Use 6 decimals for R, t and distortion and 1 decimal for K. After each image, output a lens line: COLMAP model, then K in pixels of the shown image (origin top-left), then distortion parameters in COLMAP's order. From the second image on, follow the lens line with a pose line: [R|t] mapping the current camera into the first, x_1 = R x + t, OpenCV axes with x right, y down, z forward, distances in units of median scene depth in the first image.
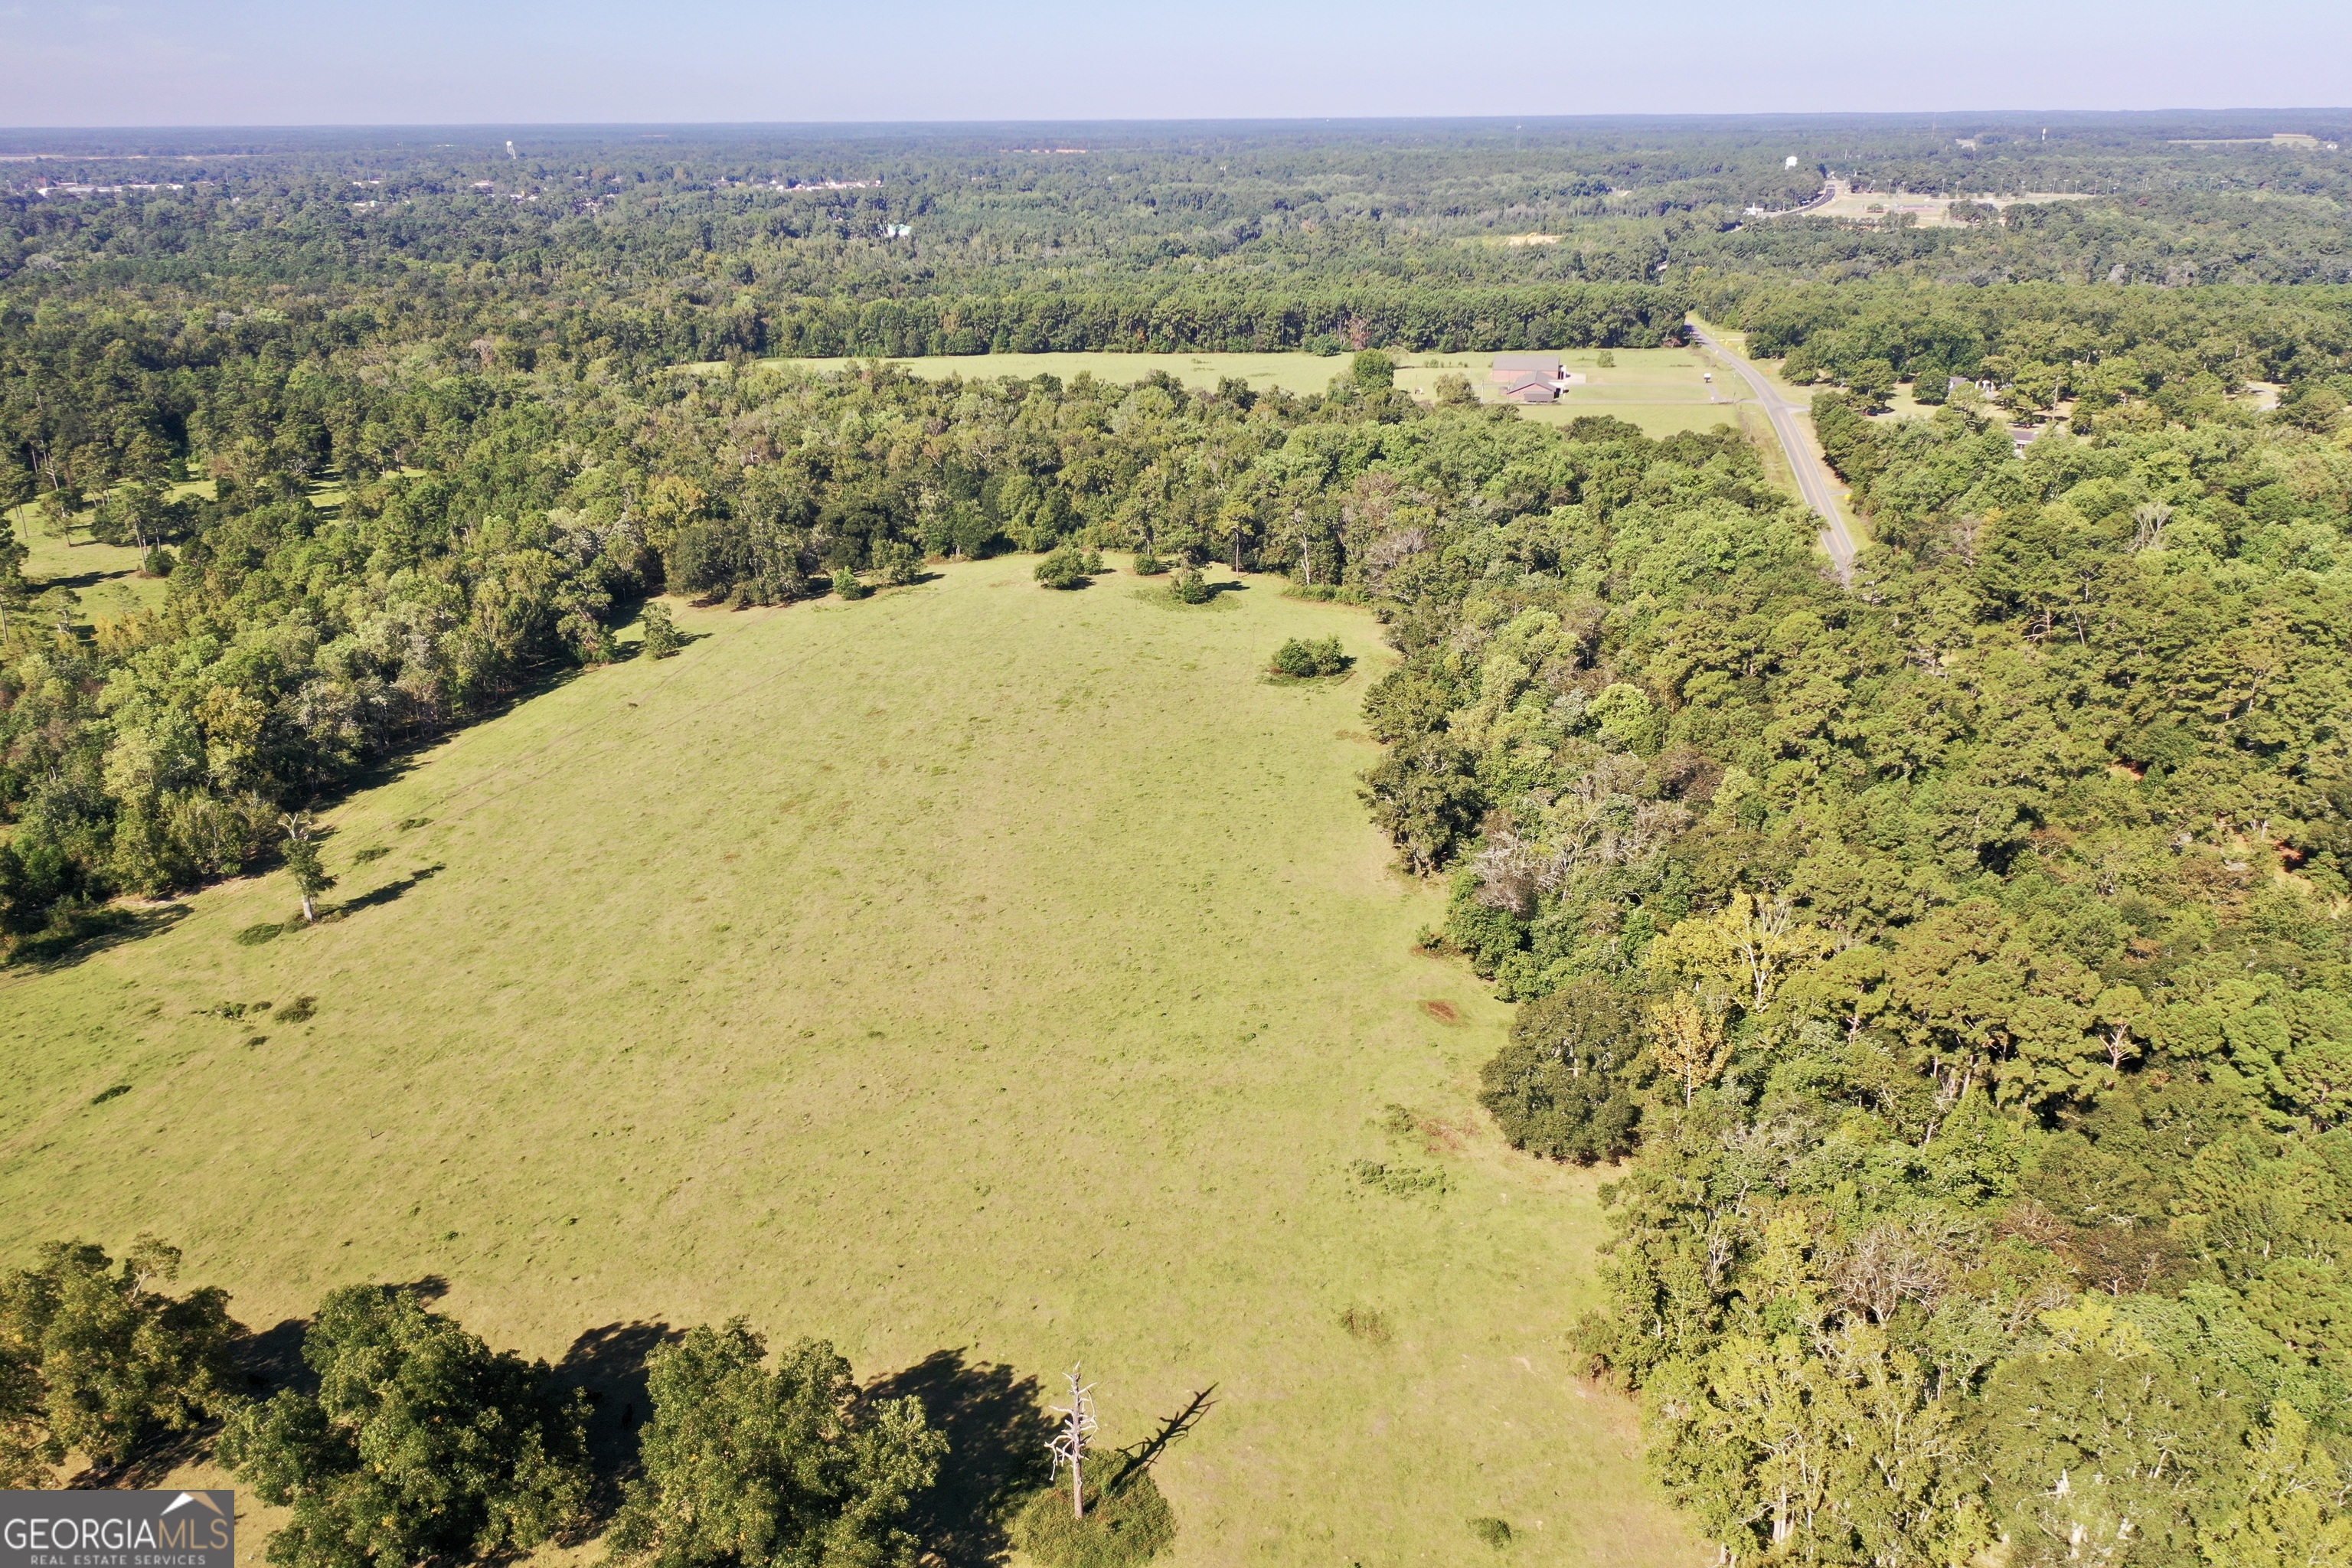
lens RADIAL K [[1884.9, 0, 1171.2], [0, 1884.9, 778.6], [0, 0, 1]] dist [0.008114, 0.019677]
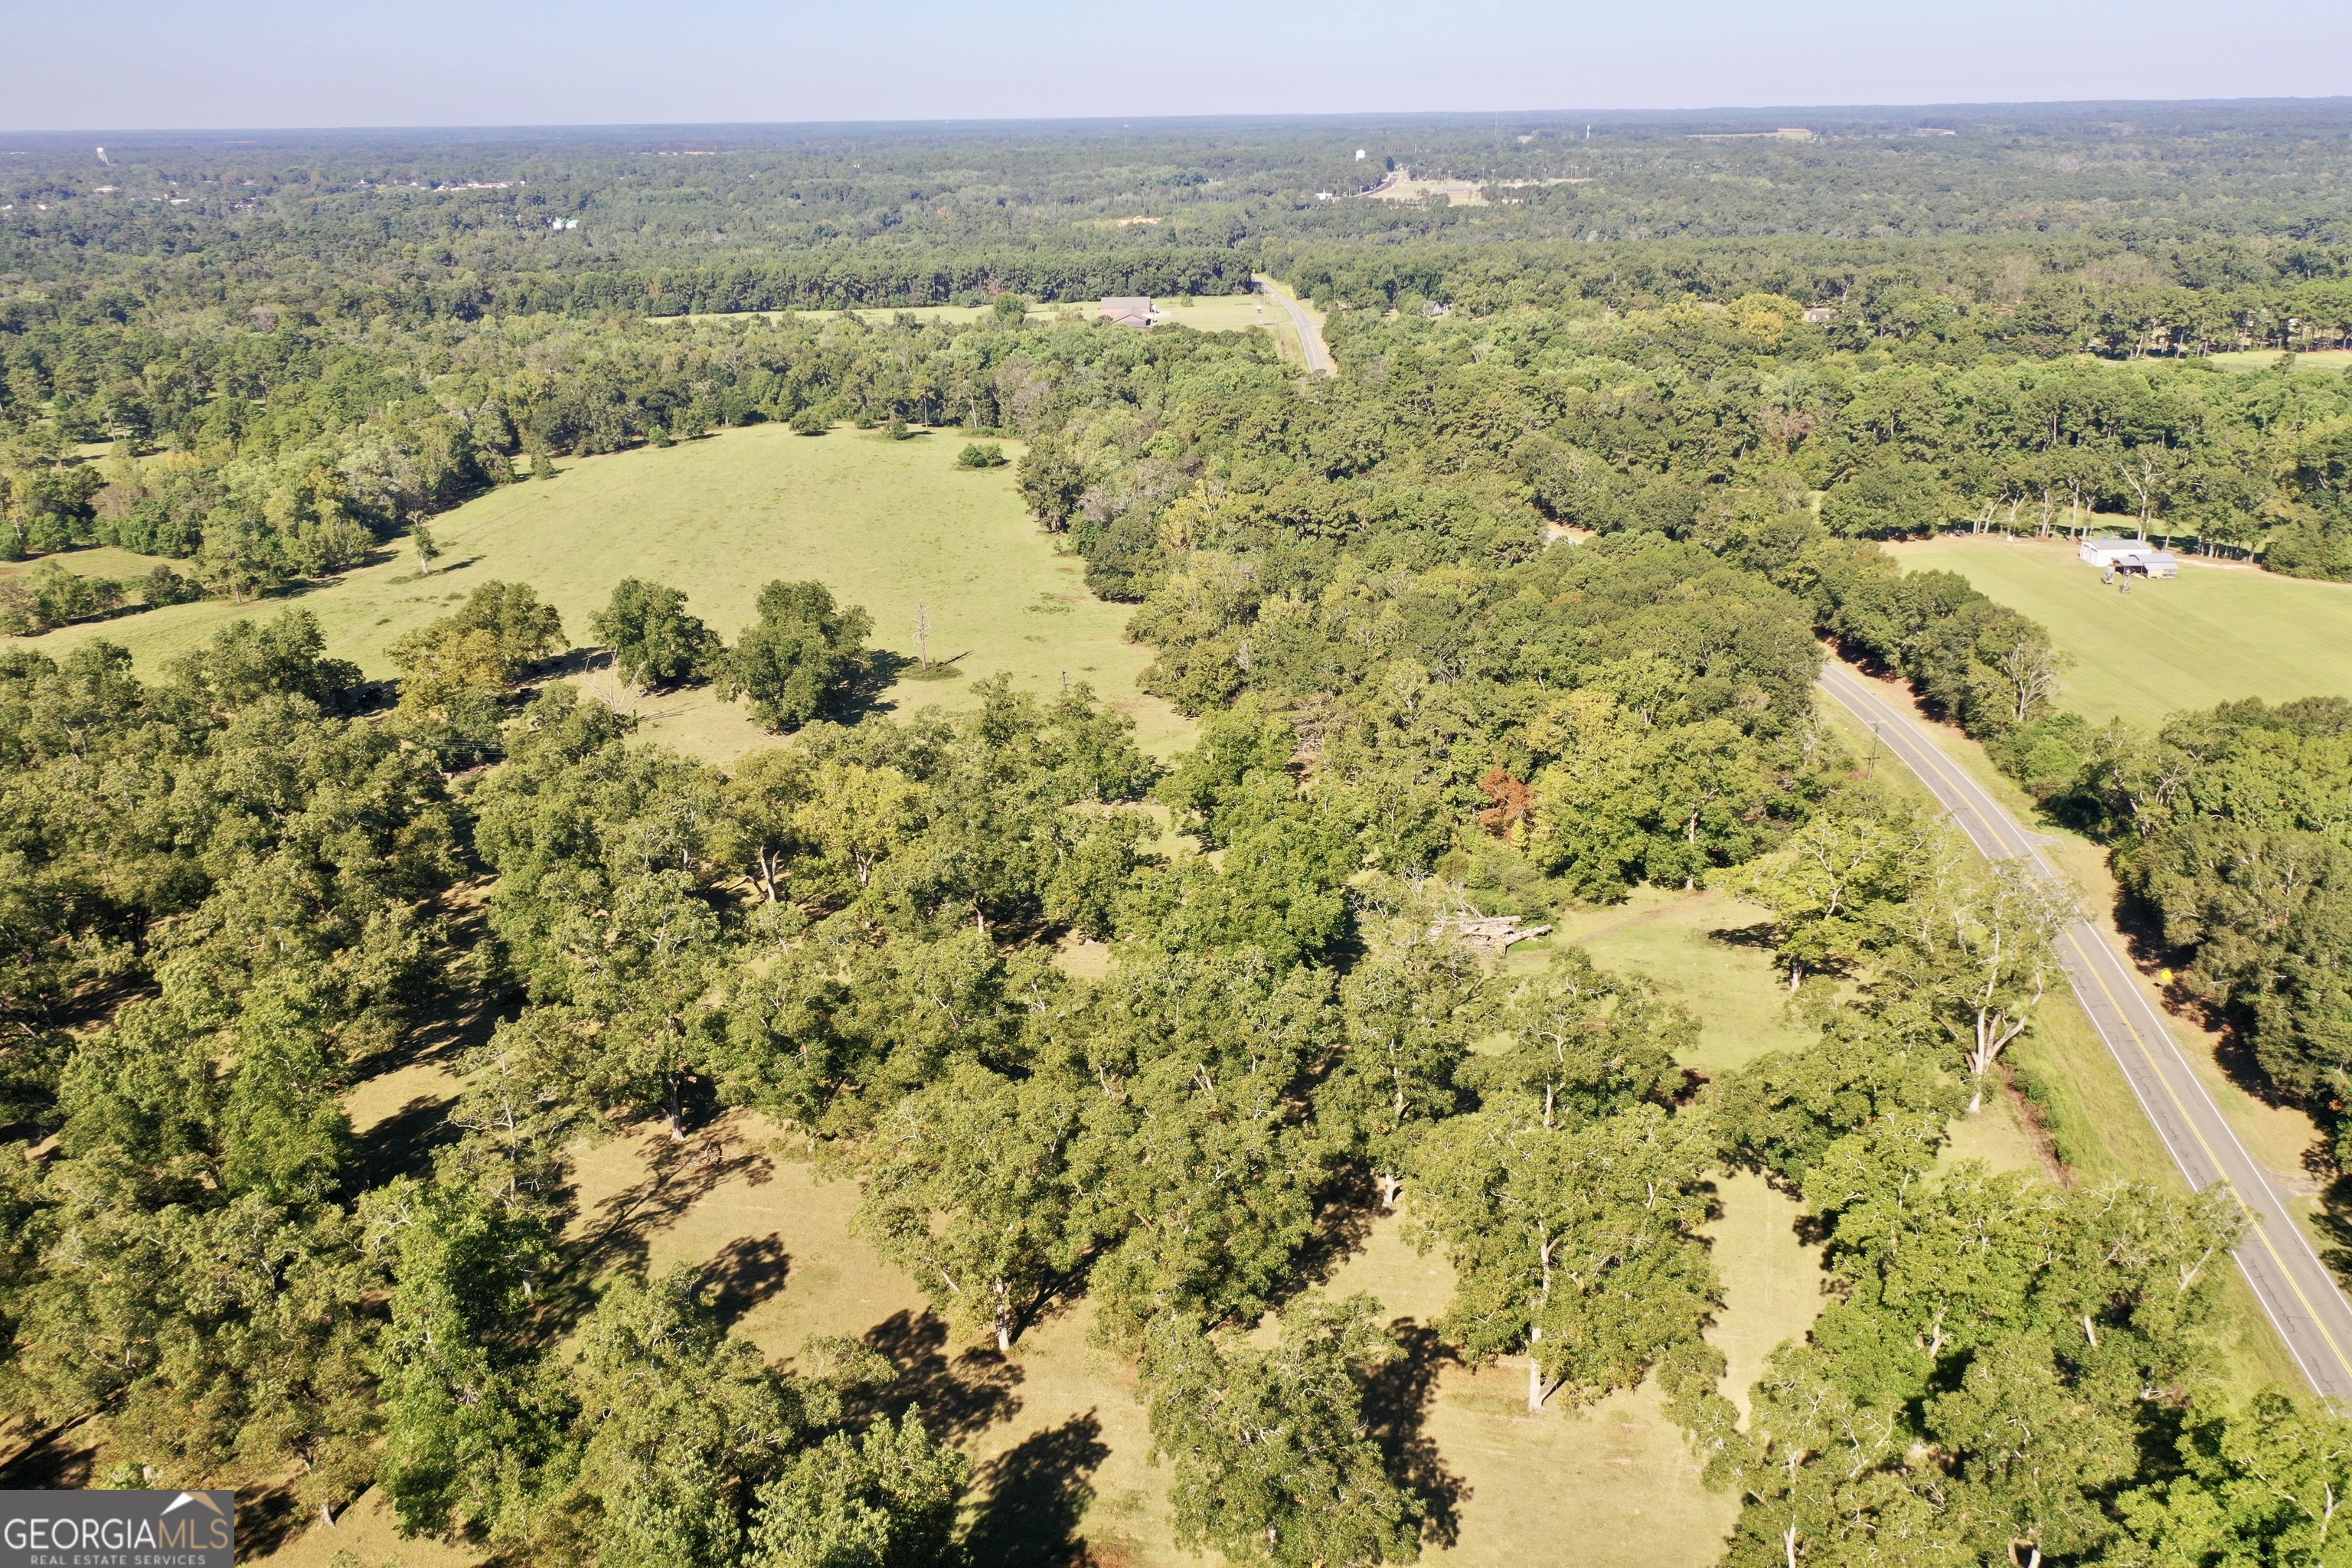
lens RADIAL K [[1884.9, 0, 1175.8], [0, 1884.9, 791.3], [0, 0, 1]] dist [0.008114, 0.019677]
pose [[0.981491, -0.071073, 0.177833, -0.028435], [0.070135, 0.997470, 0.011567, 0.087346], [-0.178206, 0.001120, 0.983993, -0.243847]]
